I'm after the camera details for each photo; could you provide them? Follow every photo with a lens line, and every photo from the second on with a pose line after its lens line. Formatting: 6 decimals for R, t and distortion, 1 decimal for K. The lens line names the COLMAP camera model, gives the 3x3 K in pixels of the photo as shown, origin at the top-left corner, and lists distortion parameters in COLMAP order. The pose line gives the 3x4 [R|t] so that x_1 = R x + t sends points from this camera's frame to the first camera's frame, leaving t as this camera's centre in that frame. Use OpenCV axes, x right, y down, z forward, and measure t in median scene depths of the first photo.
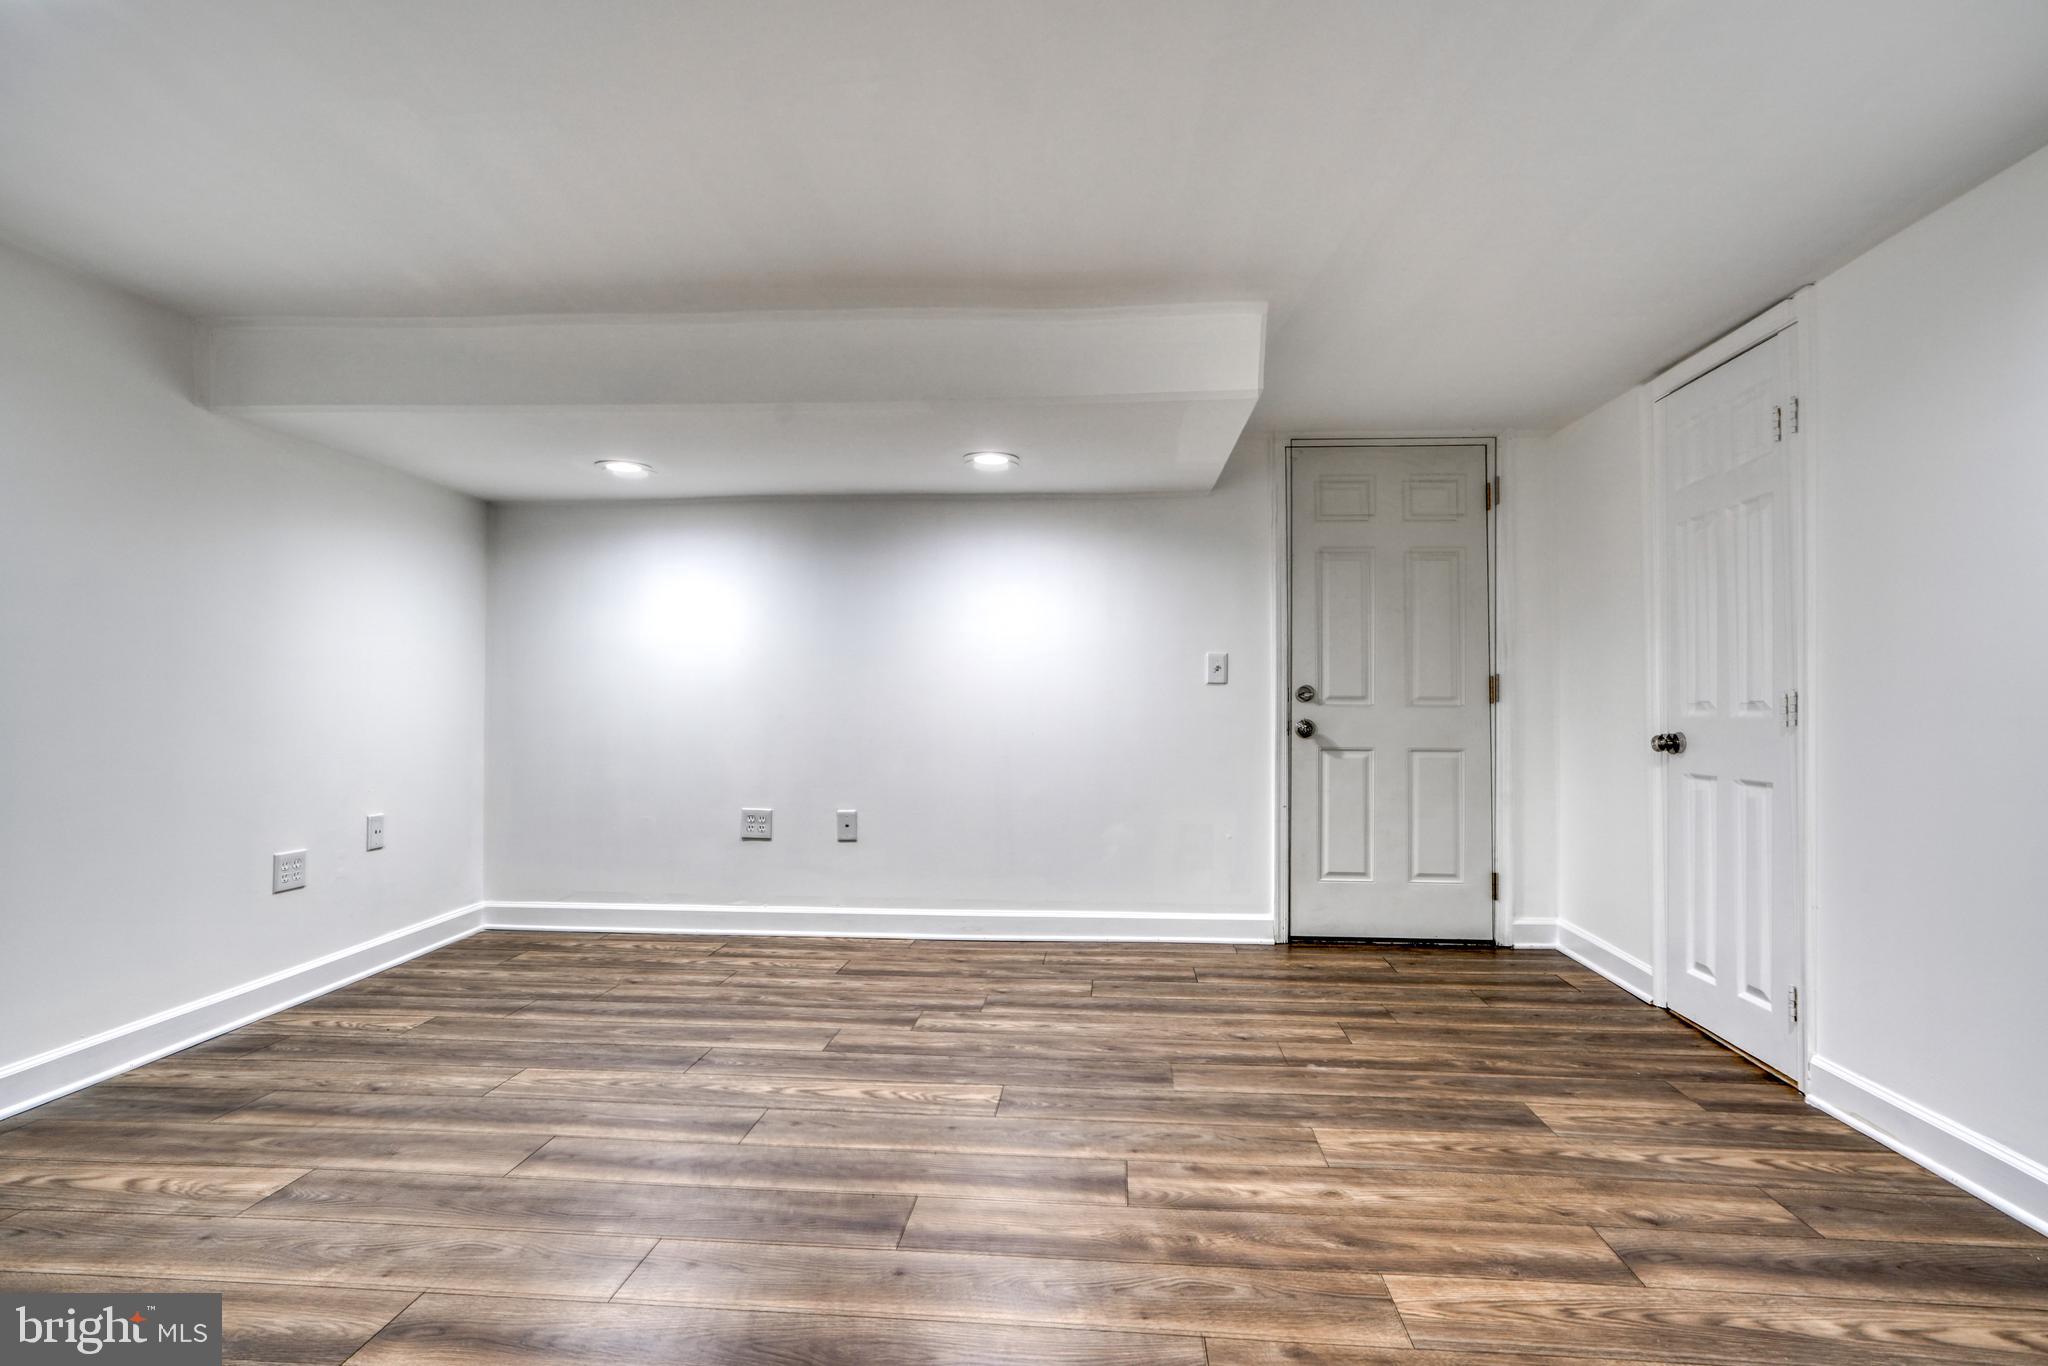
lens RADIAL K [[965.0, 0, 1037.3], [0, 965.0, 680.2], [0, 0, 1]] dist [-0.010716, 0.003334]
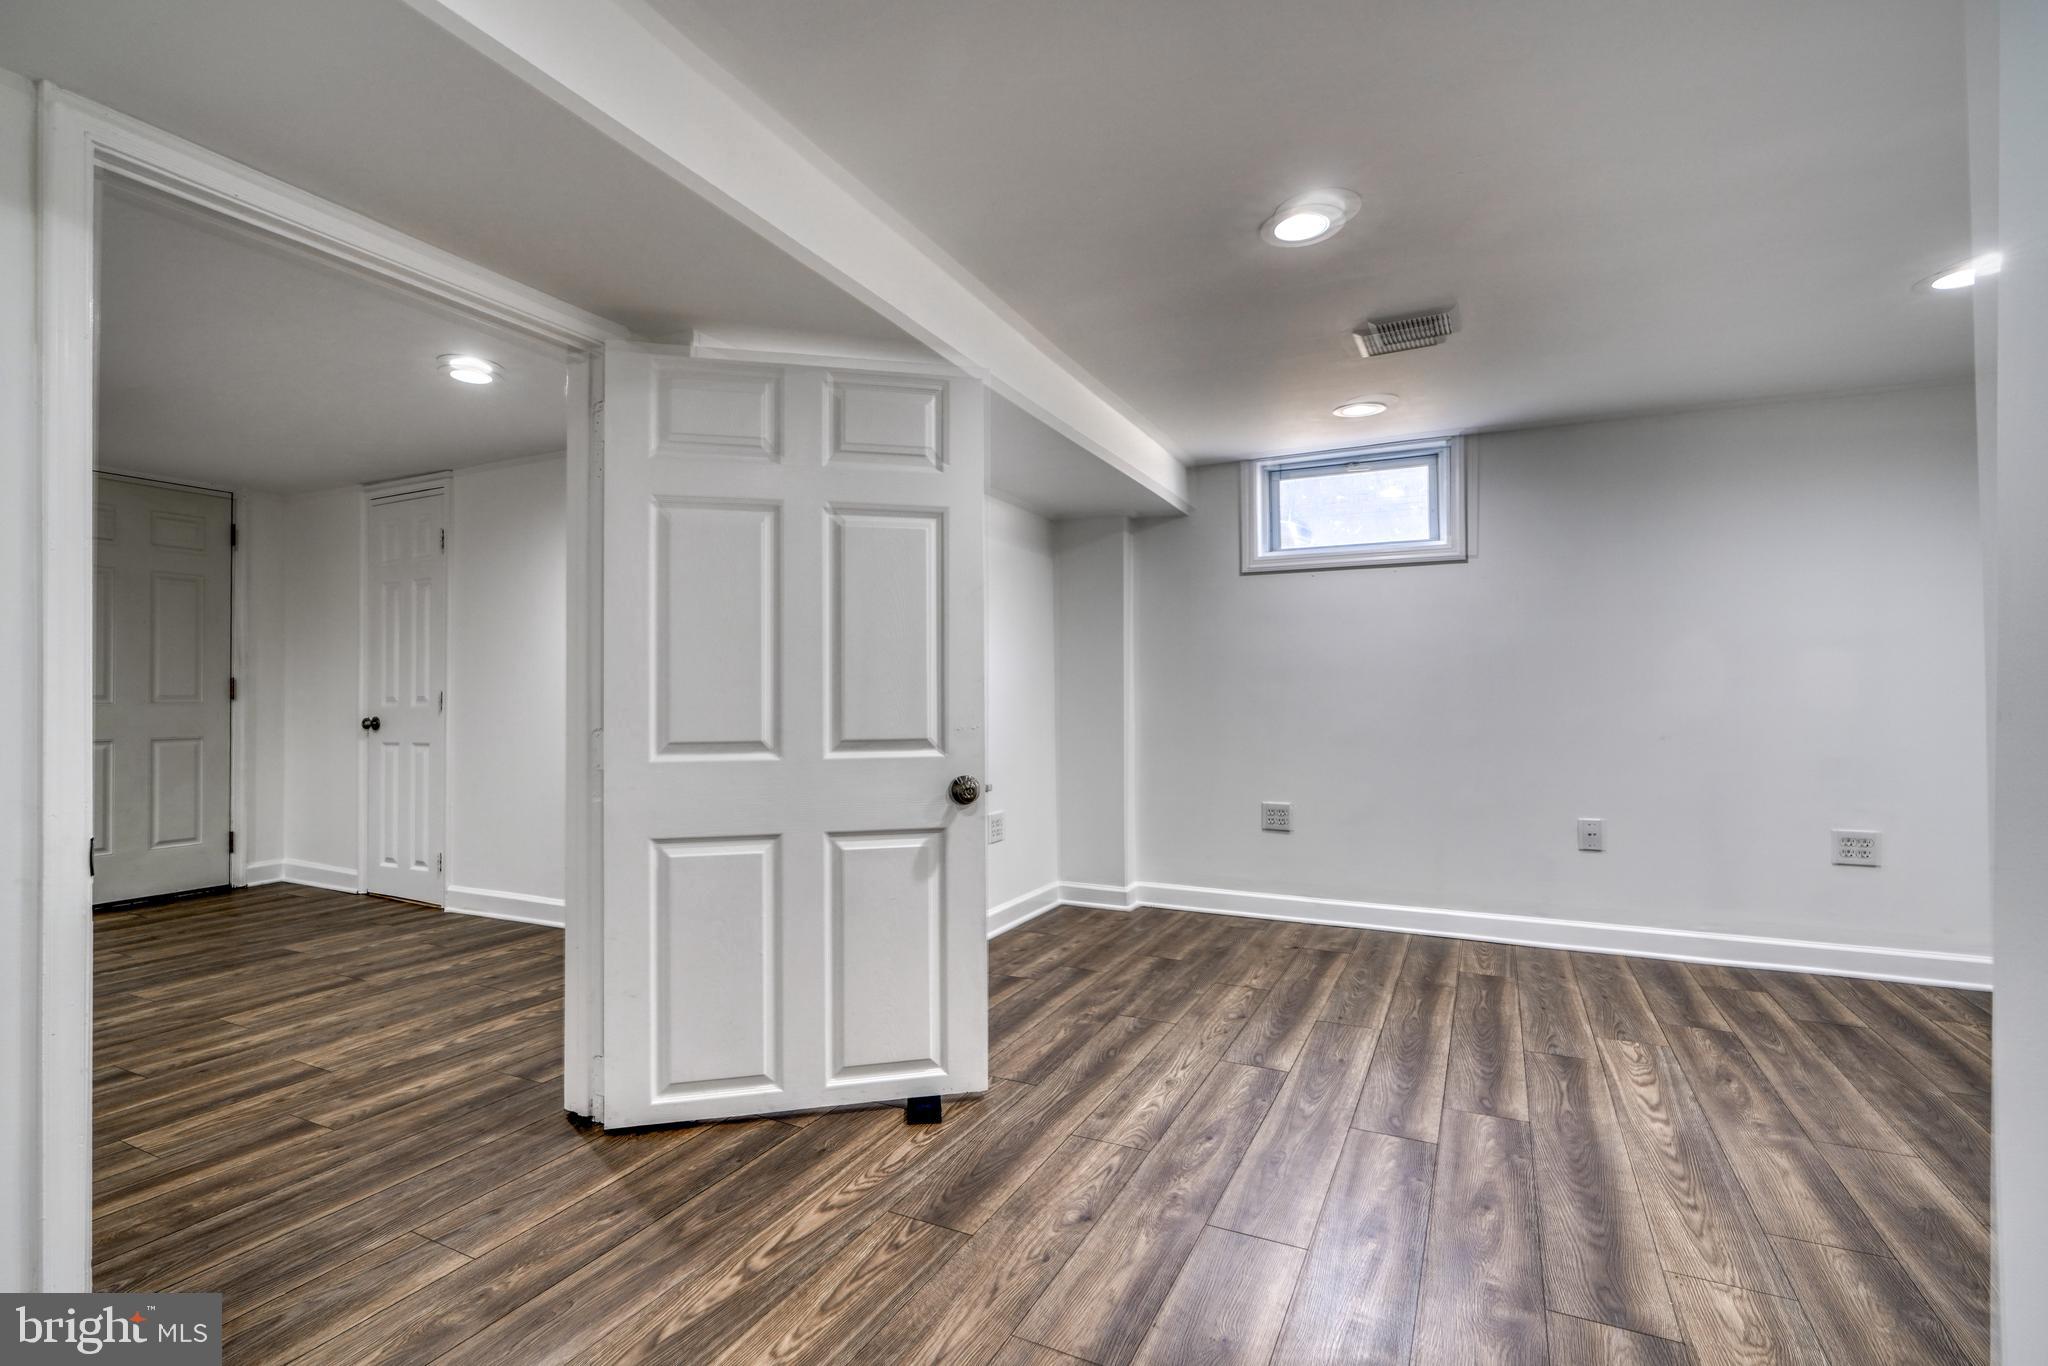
lens RADIAL K [[965.0, 0, 1006.8], [0, 965.0, 680.7], [0, 0, 1]] dist [-0.010716, 0.003334]
pose [[0.377751, 0.010673, 0.925846, -0.459069], [-0.012926, 0.999897, -0.006253, -0.010526], [-0.925817, -0.009606, 0.377850, -0.630072]]
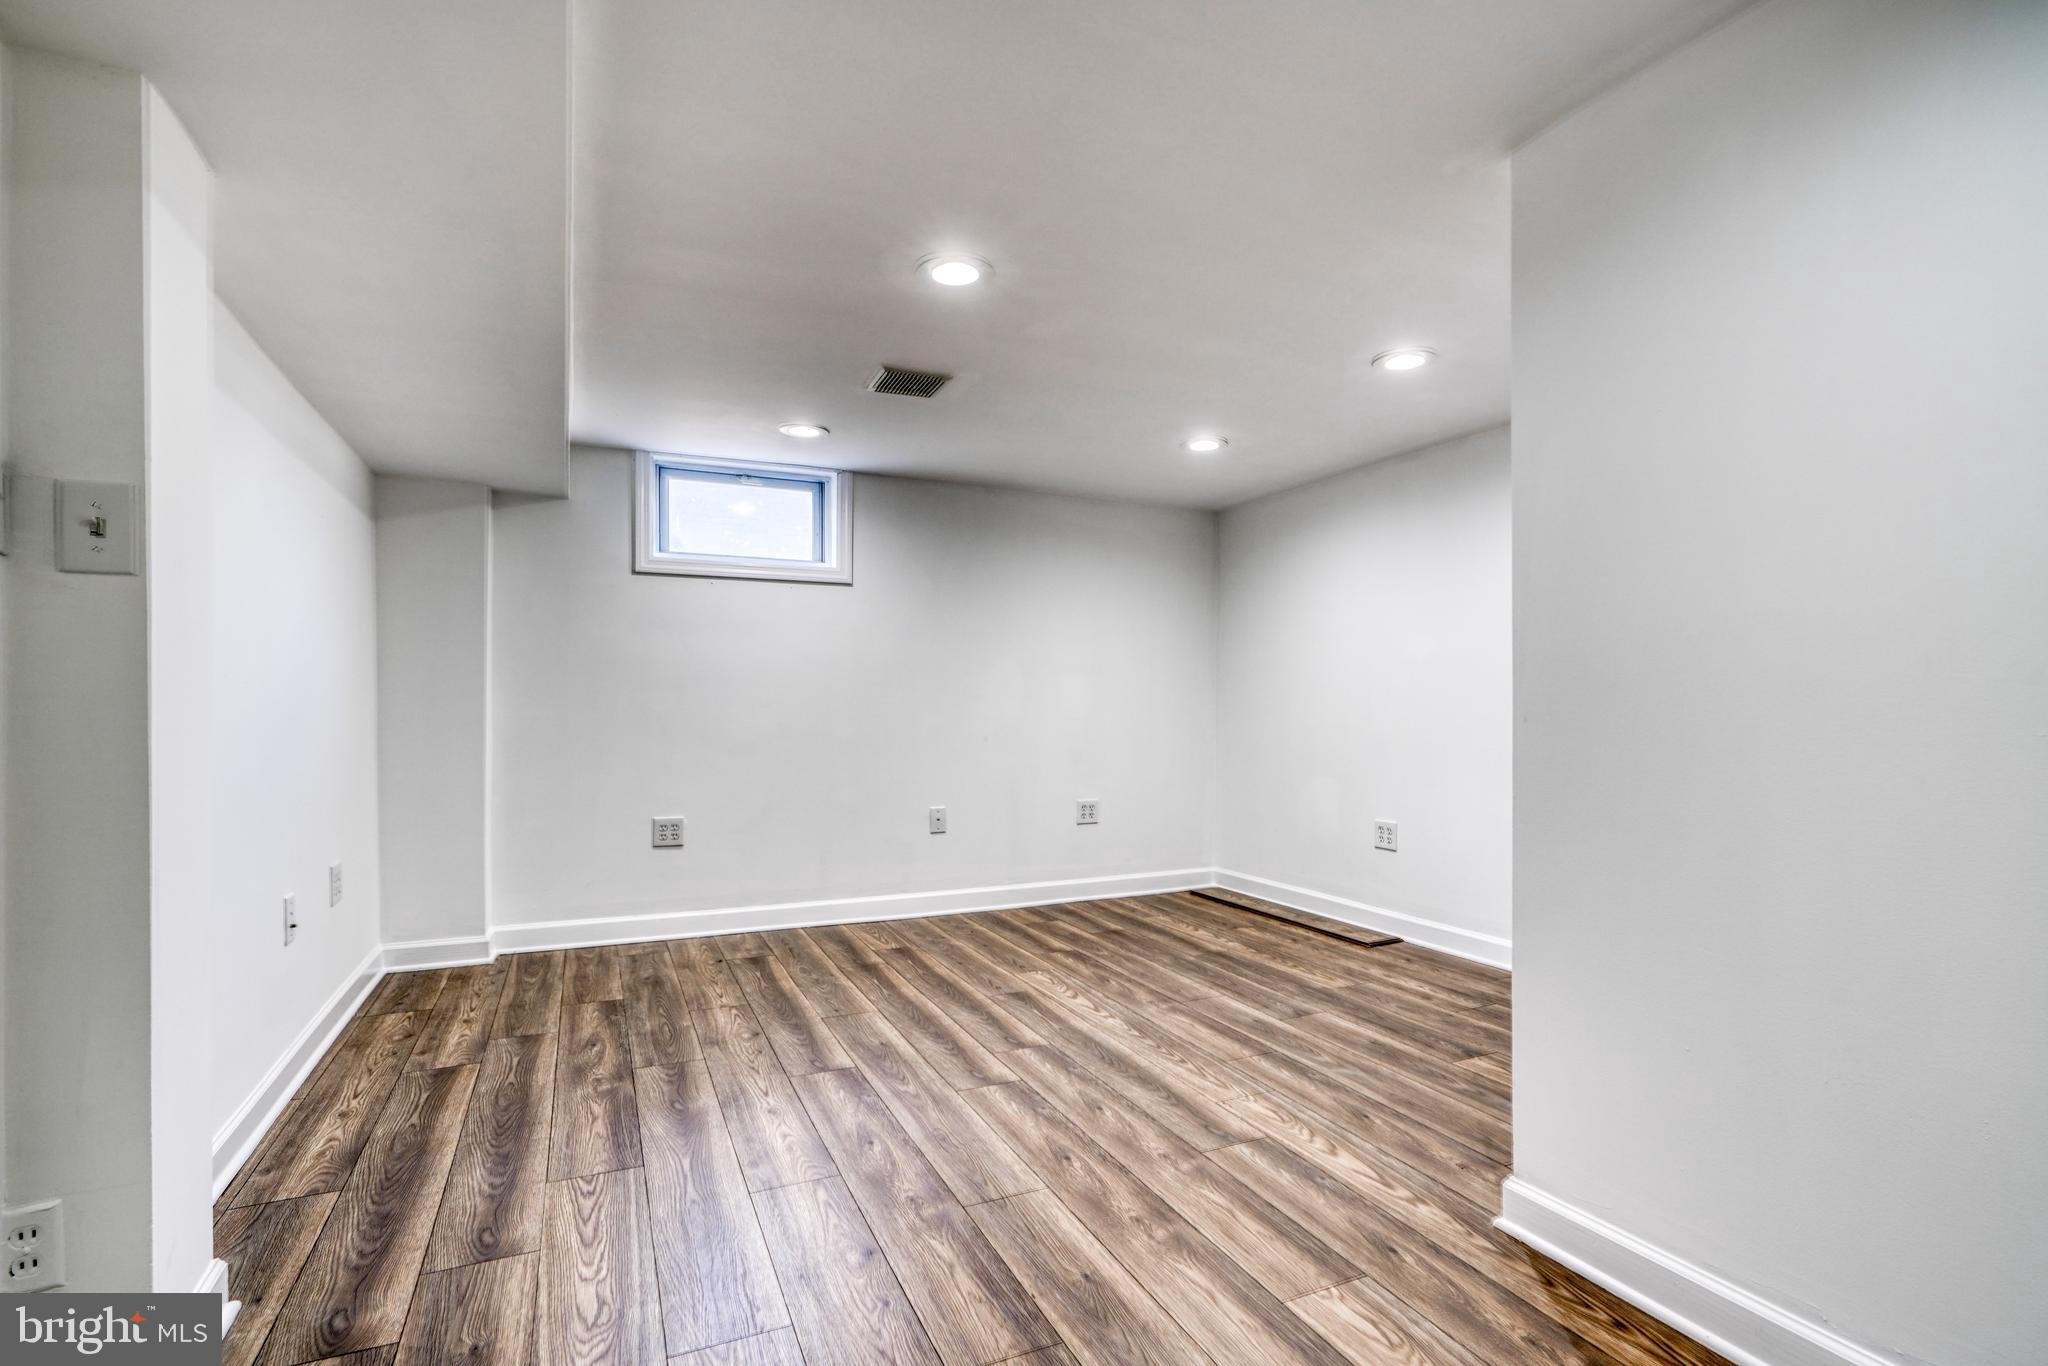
lens RADIAL K [[965.0, 0, 1042.4], [0, 965.0, 702.5], [0, 0, 1]] dist [-0.010716, 0.003334]
pose [[-0.497272, -0.002284, 0.867592, 0.180246], [-0.019571, 0.999772, -0.008586, 0.115397], [-0.867374, -0.021250, -0.497203, 7.446248]]
